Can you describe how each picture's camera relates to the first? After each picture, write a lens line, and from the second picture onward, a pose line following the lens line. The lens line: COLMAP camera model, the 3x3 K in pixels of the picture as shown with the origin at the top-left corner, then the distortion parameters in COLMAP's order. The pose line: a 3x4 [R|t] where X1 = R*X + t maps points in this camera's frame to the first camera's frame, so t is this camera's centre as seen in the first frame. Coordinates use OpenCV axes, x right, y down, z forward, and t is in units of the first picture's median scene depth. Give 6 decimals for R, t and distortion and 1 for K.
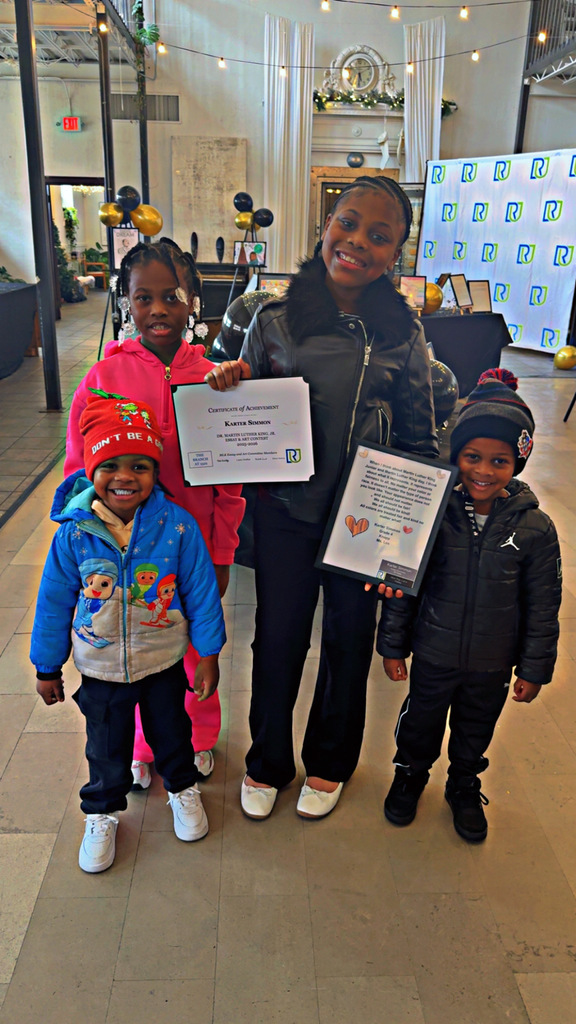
lens RADIAL K [[769.7, 0, 288.0], [0, 769.7, 512.0], [0, 0, 1]] dist [0.031567, -0.011570]
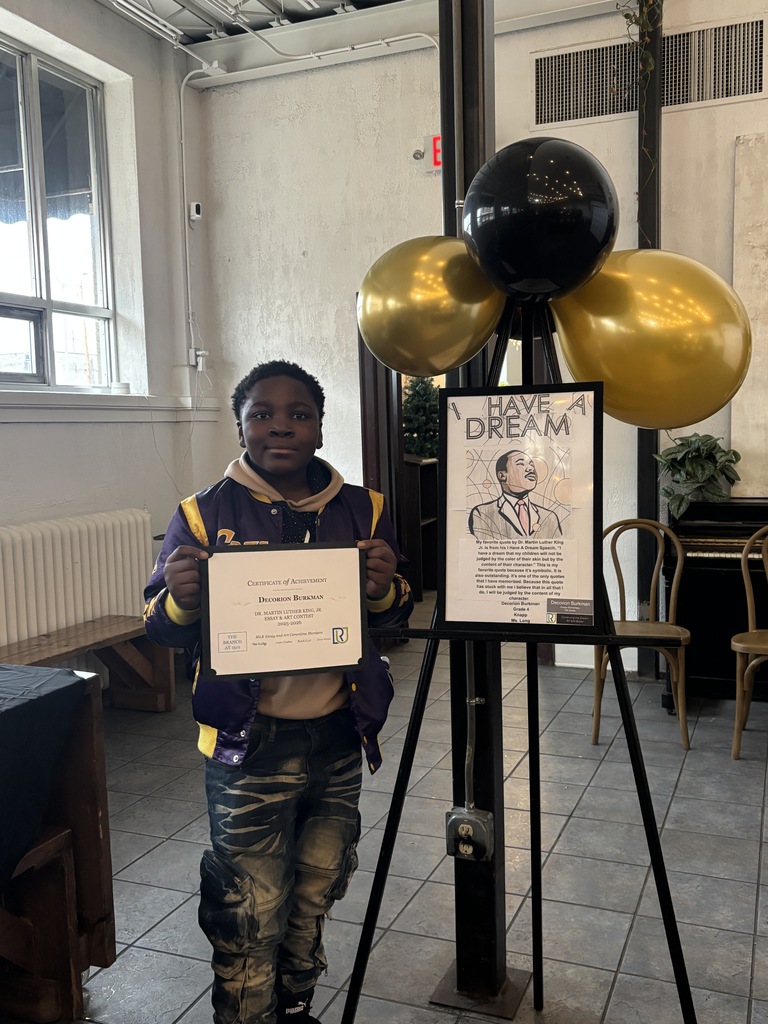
lens RADIAL K [[981.3, 0, 384.0], [0, 981.3, 512.0], [0, 0, 1]] dist [0.004540, 0.005412]
pose [[0.908958, -0.003389, -0.416874, -0.115583], [-0.102935, 0.967181, -0.232304, -0.224706], [0.403980, 0.254065, 0.878778, 0.628517]]
